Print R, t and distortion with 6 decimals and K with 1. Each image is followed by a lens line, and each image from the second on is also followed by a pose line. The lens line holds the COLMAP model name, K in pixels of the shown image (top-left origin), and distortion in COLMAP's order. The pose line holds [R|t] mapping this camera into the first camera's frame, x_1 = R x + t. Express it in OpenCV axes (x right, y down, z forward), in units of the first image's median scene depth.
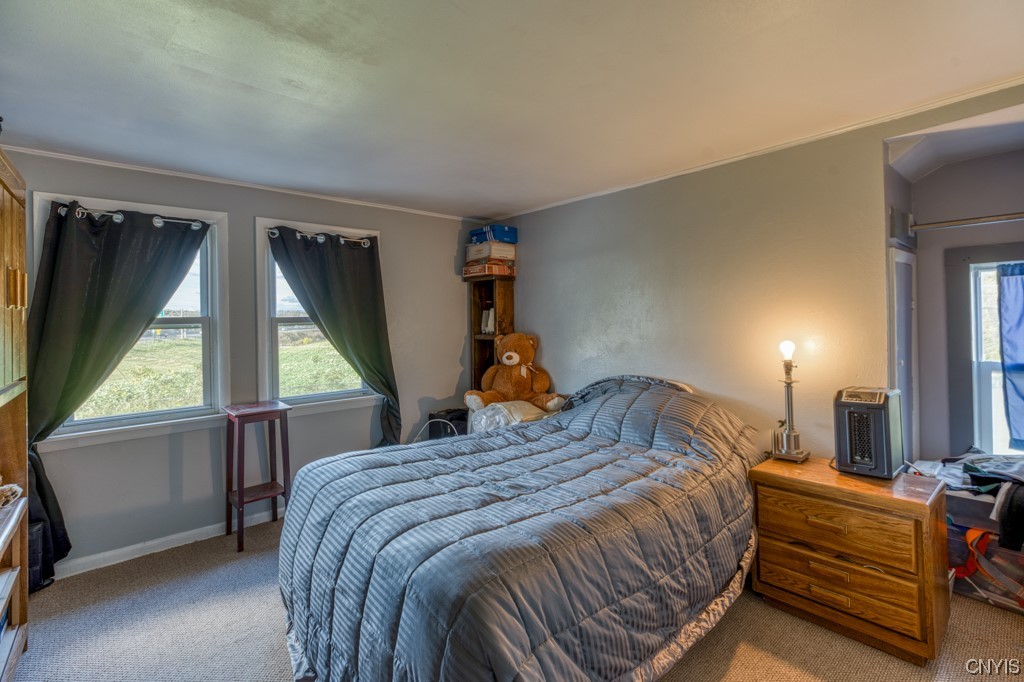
lens RADIAL K [[478.0, 0, 515.2], [0, 478.0, 313.2], [0, 0, 1]] dist [-0.024825, 0.012955]
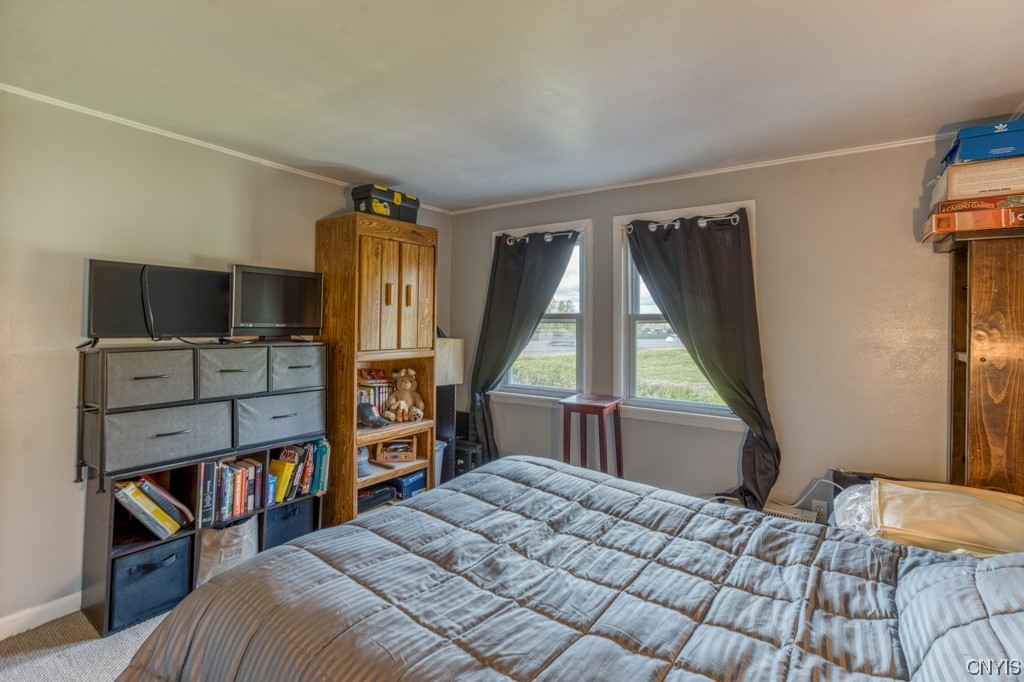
lens RADIAL K [[478.0, 0, 515.2], [0, 478.0, 313.2], [0, 0, 1]] dist [-0.024825, 0.012955]
pose [[0.230292, 0.003315, -0.973116, 0.438715], [-0.003424, 0.999991, 0.002596, 0.005105], [0.973116, 0.002734, 0.230301, 0.590200]]
